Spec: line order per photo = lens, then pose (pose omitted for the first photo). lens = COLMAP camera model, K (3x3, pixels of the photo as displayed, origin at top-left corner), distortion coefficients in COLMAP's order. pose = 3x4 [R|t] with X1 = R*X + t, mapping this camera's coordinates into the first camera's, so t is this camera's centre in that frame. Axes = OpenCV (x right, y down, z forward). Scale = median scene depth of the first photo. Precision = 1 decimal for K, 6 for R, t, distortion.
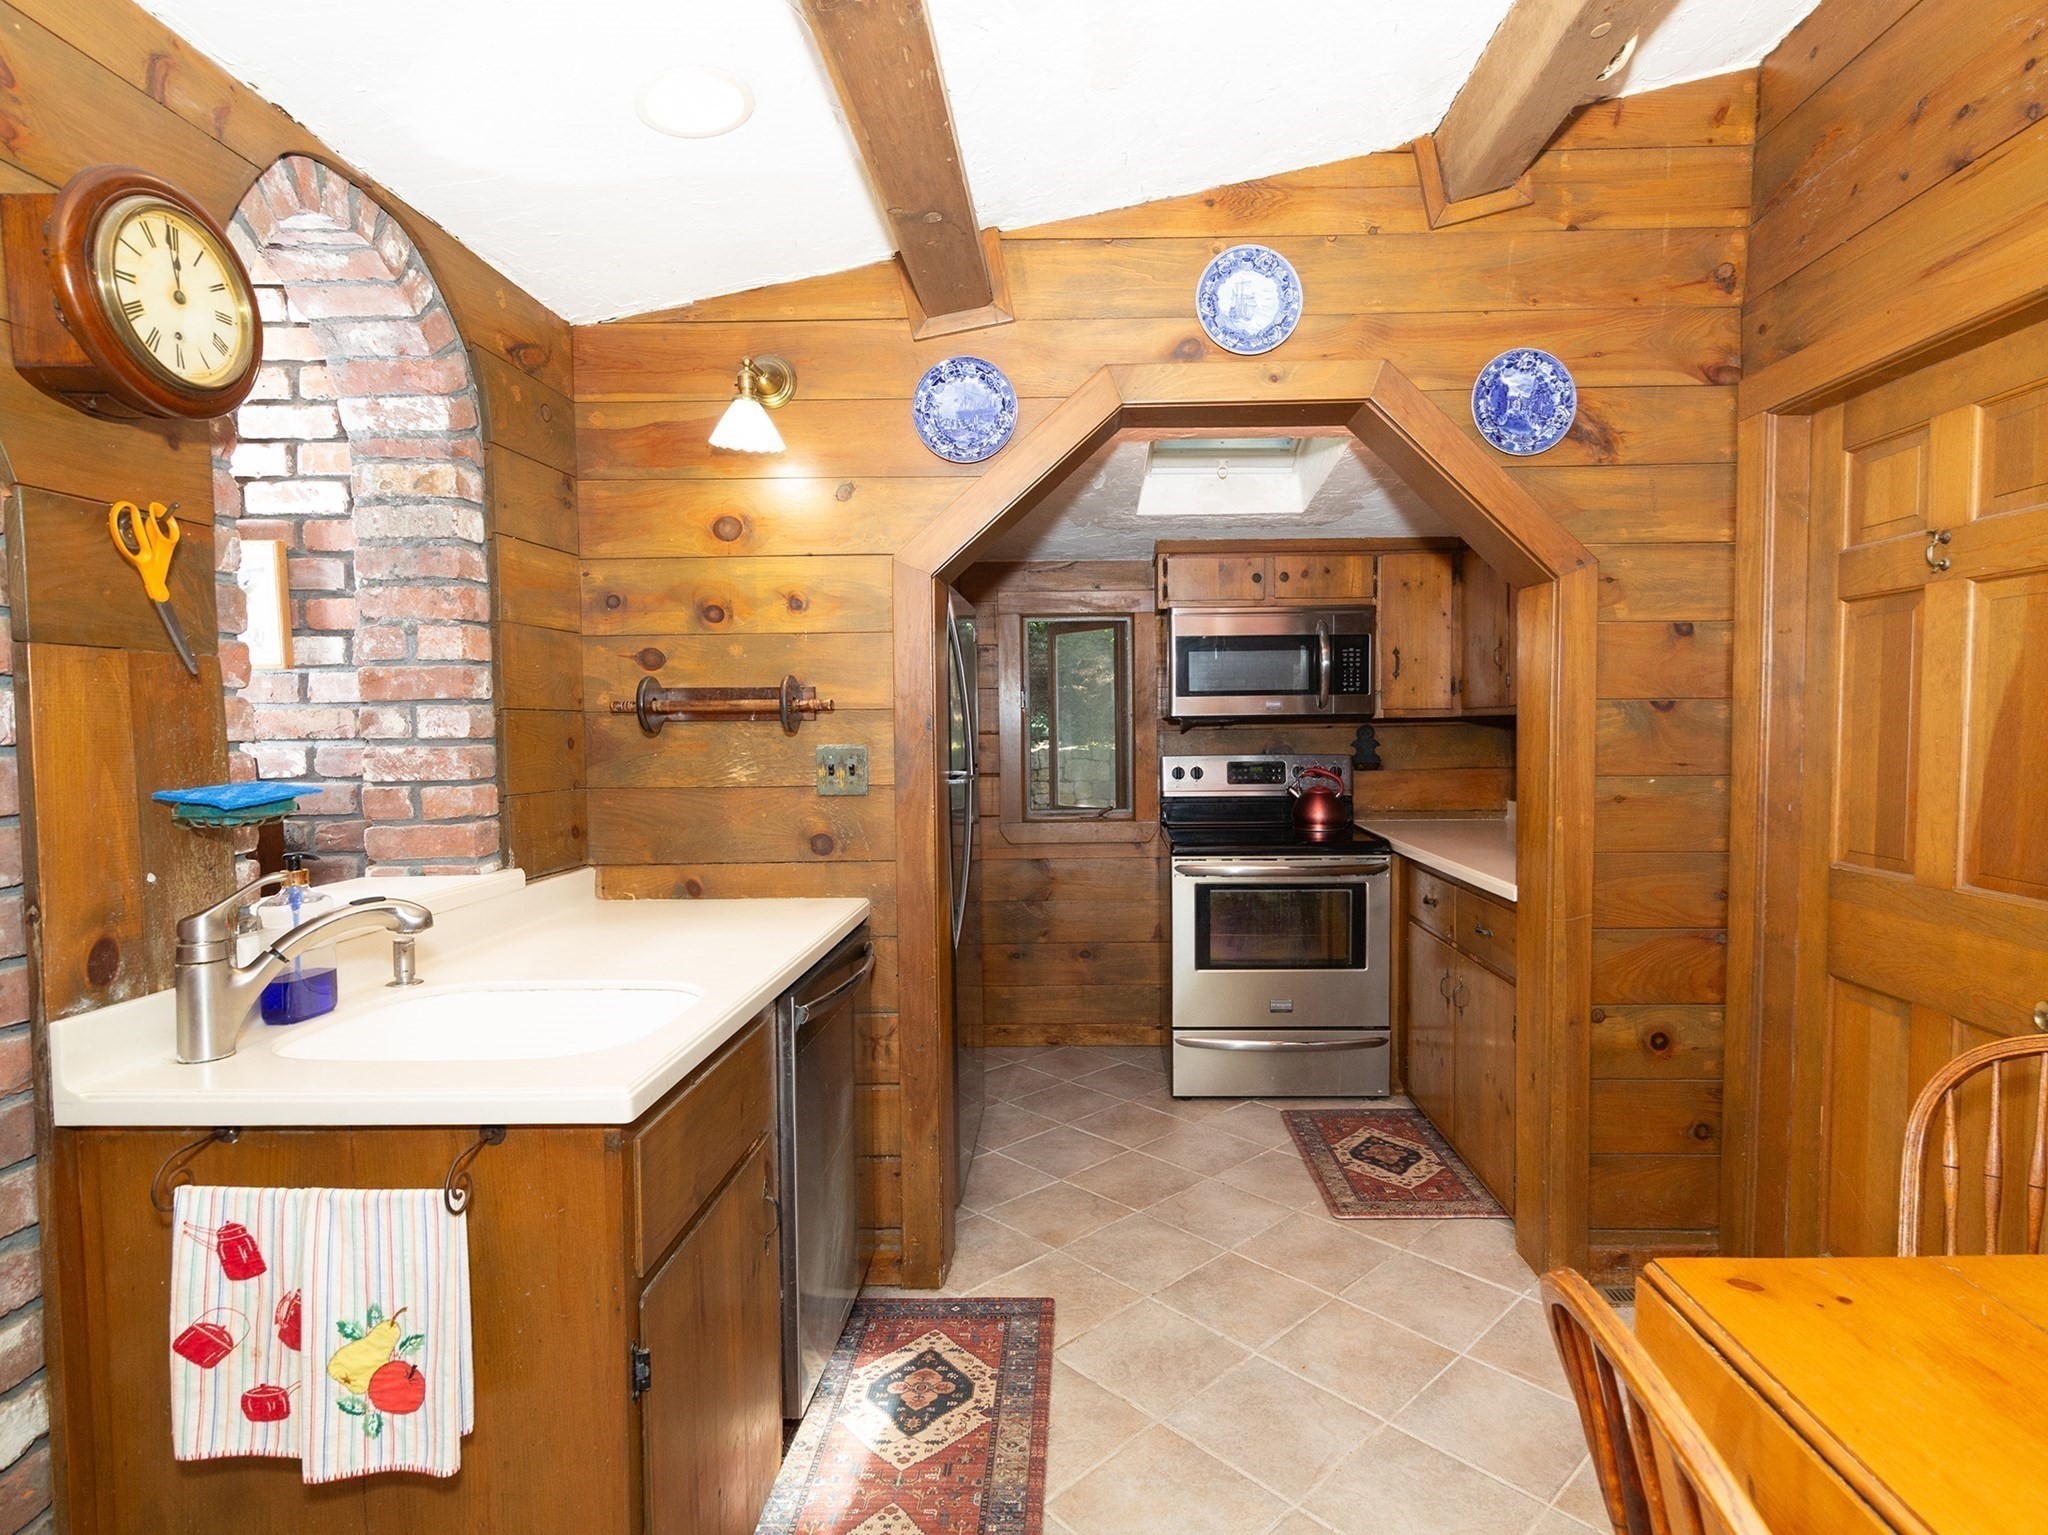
lens RADIAL K [[1089.6, 0, 1068.5], [0, 1089.6, 768.4], [0, 0, 1]] dist [0.000793, -0.001128]
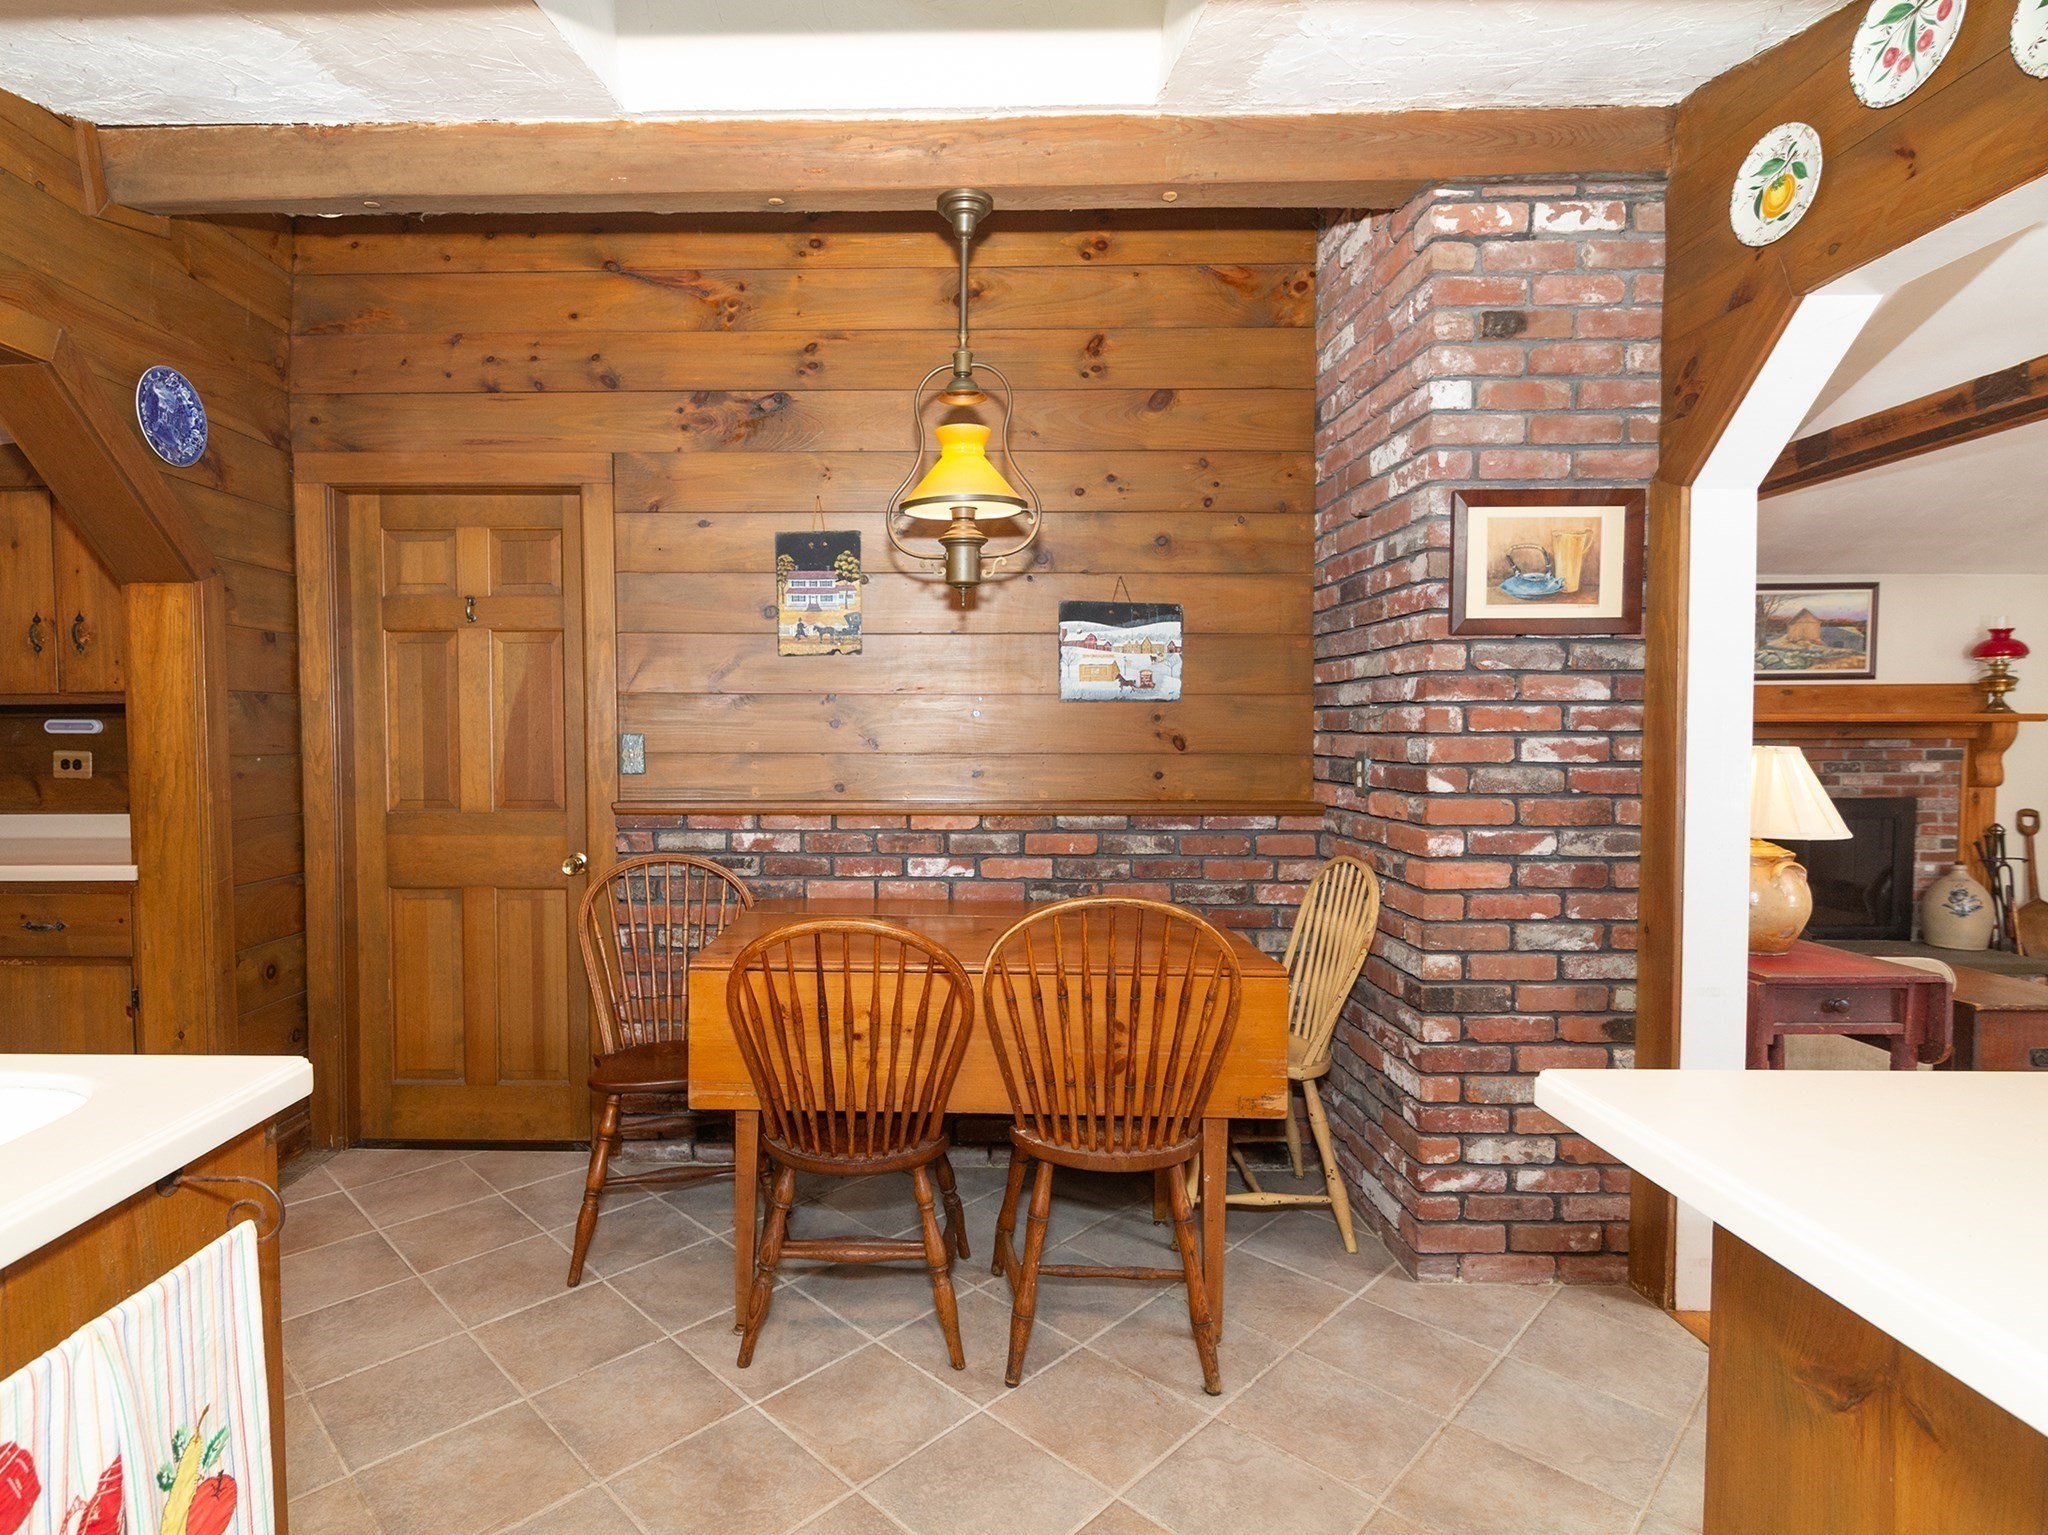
lens RADIAL K [[1038.3, 0, 1016.4], [0, 1038.3, 773.1], [0, 0, 1]] dist [0.000245, -0.000657]
pose [[-0.063486, -0.032821, 0.997443, -0.691551], [0.049728, 0.998113, 0.036008, 0.027496], [-0.996743, 0.051887, -0.061734, 0.232697]]
